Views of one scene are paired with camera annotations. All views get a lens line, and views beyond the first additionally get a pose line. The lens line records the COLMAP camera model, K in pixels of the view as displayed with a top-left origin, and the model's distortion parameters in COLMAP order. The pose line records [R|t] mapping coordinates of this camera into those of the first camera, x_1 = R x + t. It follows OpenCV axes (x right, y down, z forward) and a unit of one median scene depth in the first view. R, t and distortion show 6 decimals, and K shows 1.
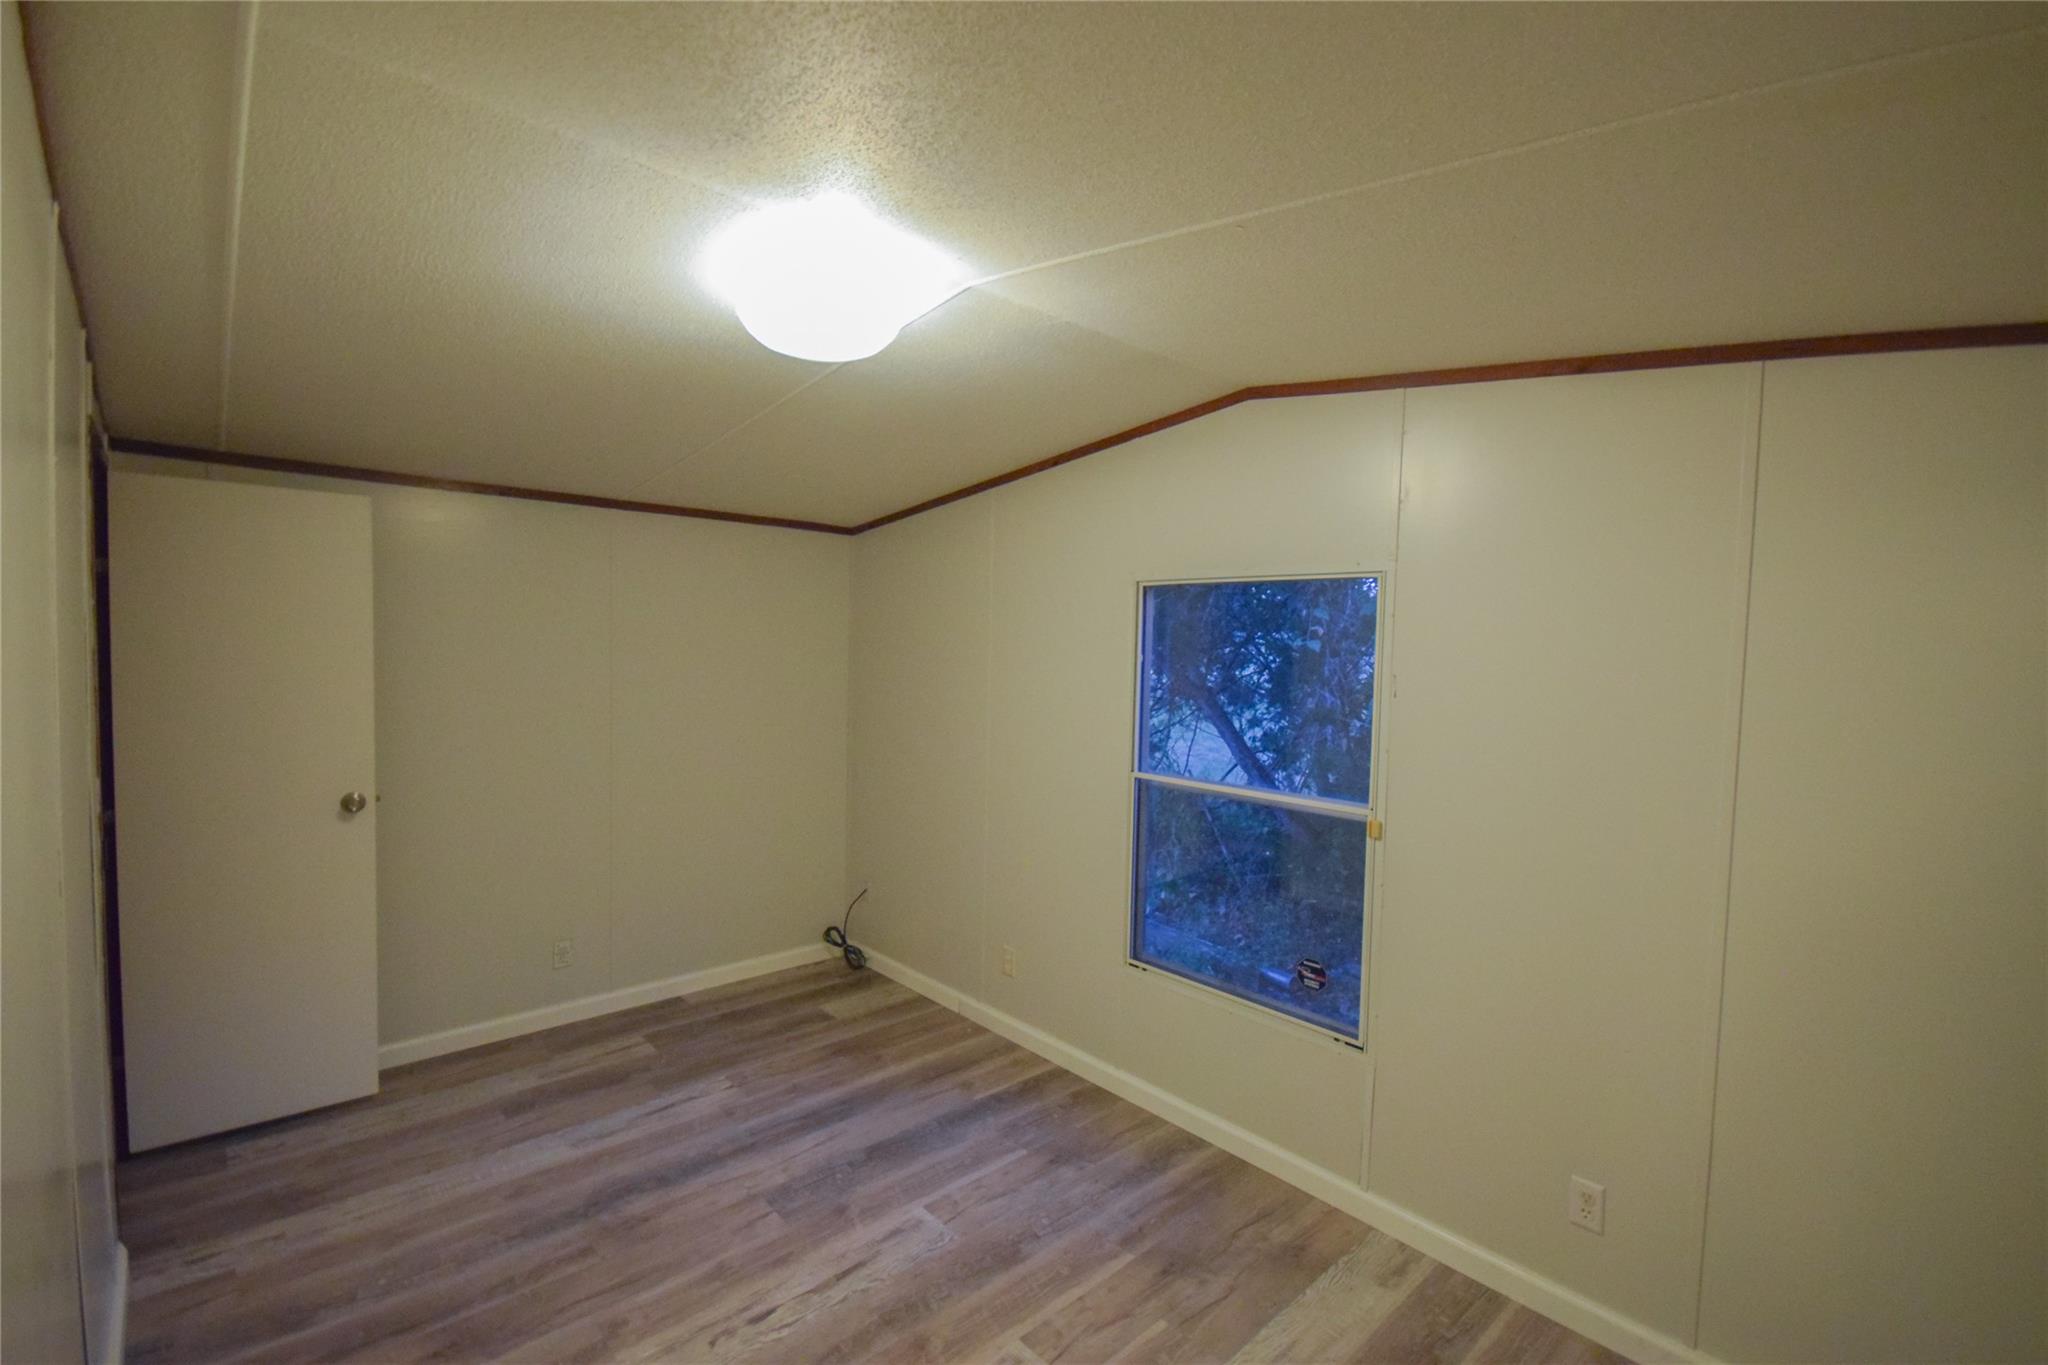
lens RADIAL K [[889.5, 0, 1083.4], [0, 889.5, 676.7], [0, 0, 1]] dist [-0.002707, -0.001052]
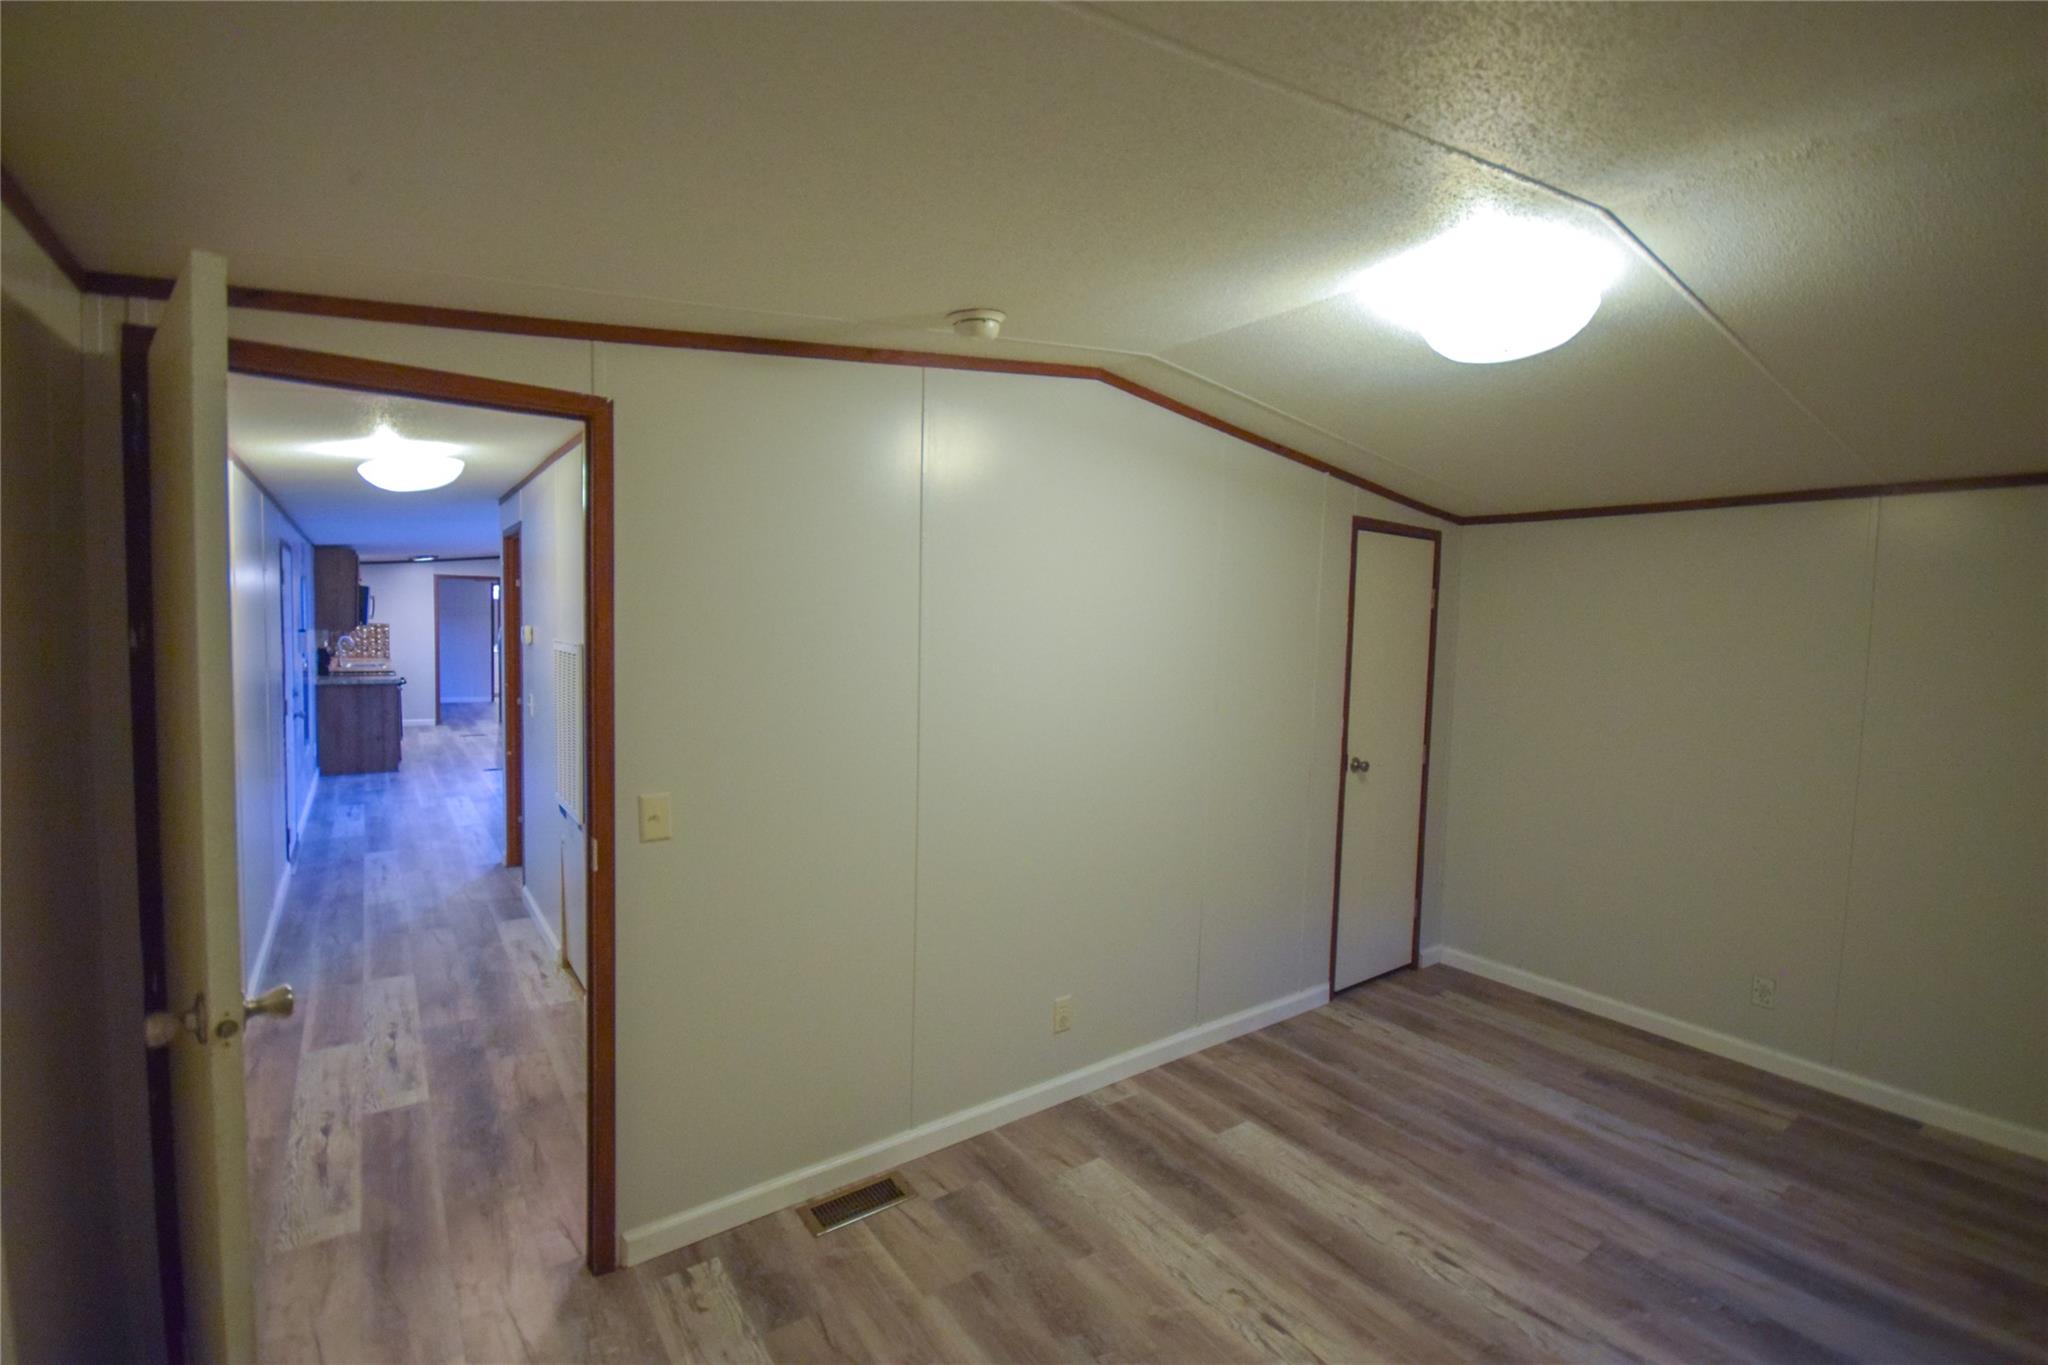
lens RADIAL K [[889.5, 0, 1032.2], [0, 889.5, 688.3], [0, 0, 1]] dist [-0.002707, -0.001052]
pose [[-0.124255, 0.042429, -0.991343, 0.643864], [-0.067634, 0.996400, 0.051123, -0.012061], [0.989943, 0.073401, -0.120938, 0.472858]]
